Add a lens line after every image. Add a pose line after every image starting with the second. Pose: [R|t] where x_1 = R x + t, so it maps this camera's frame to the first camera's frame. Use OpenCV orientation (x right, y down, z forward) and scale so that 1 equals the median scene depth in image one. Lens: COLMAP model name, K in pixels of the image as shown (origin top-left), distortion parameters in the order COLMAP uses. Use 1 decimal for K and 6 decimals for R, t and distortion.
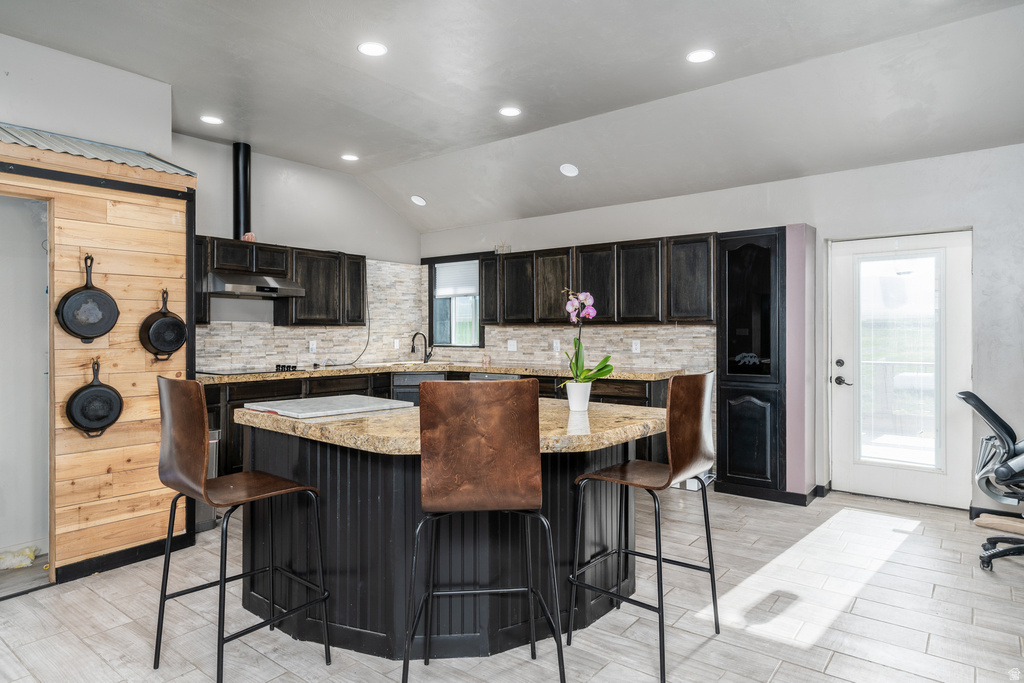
lens RADIAL K [[600.4, 0, 512.0], [0, 600.4, 341.5], [0, 0, 1]] dist [0.002232, 0.000266]
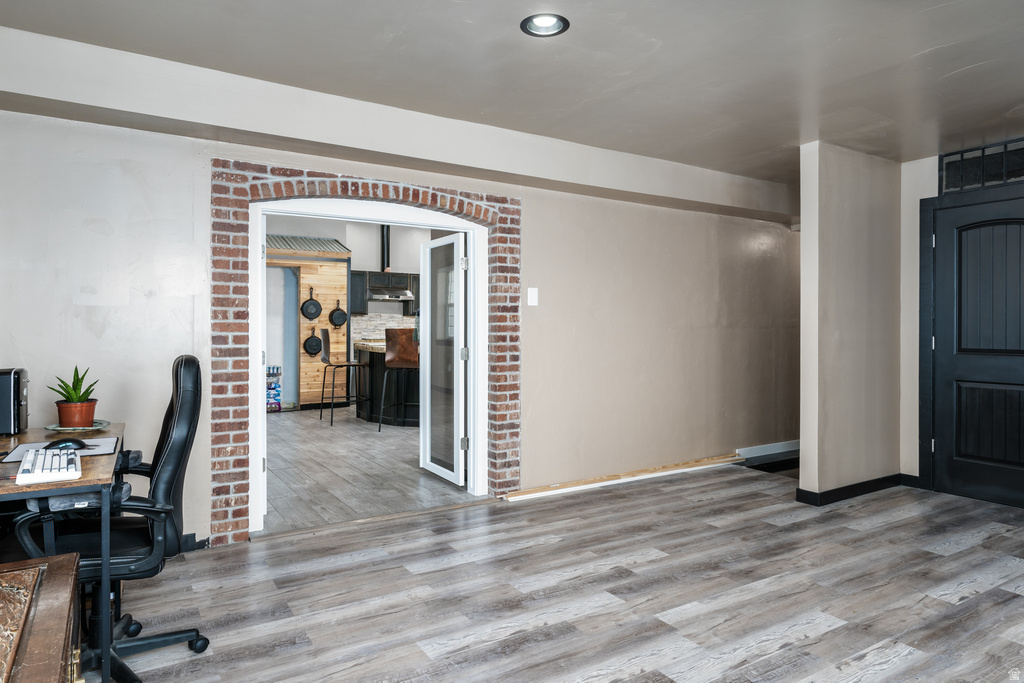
lens RADIAL K [[629.5, 0, 512.9], [0, 629.5, 333.2], [0, 0, 1]] dist [0.002638, -0.000622]
pose [[0.937782, 0.004184, -0.347198, 0.616087], [-0.007594, 0.999935, -0.008460, 0.042143], [0.347140, 0.010570, 0.937754, -0.728971]]
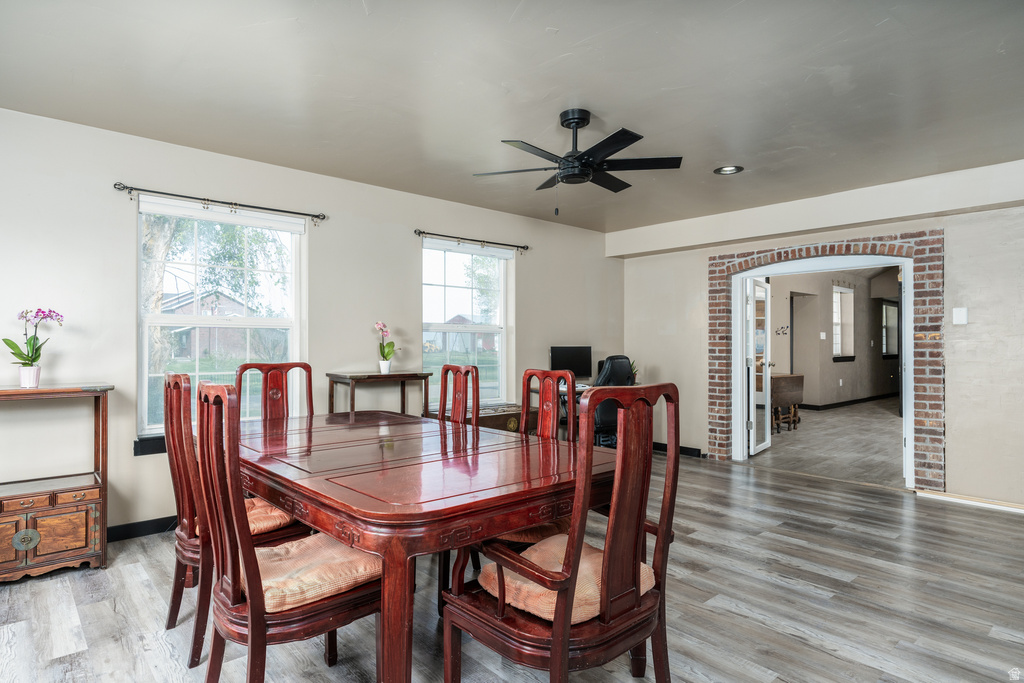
lens RADIAL K [[600.4, 0, 512.0], [0, 600.4, 341.5], [0, 0, 1]] dist [0.002232, 0.000266]
pose [[-0.189605, -0.000870, -0.981860, 2.266119], [-0.015400, 0.999879, 0.002088, 0.015500], [0.981740, 0.015516, -0.189595, 0.051717]]
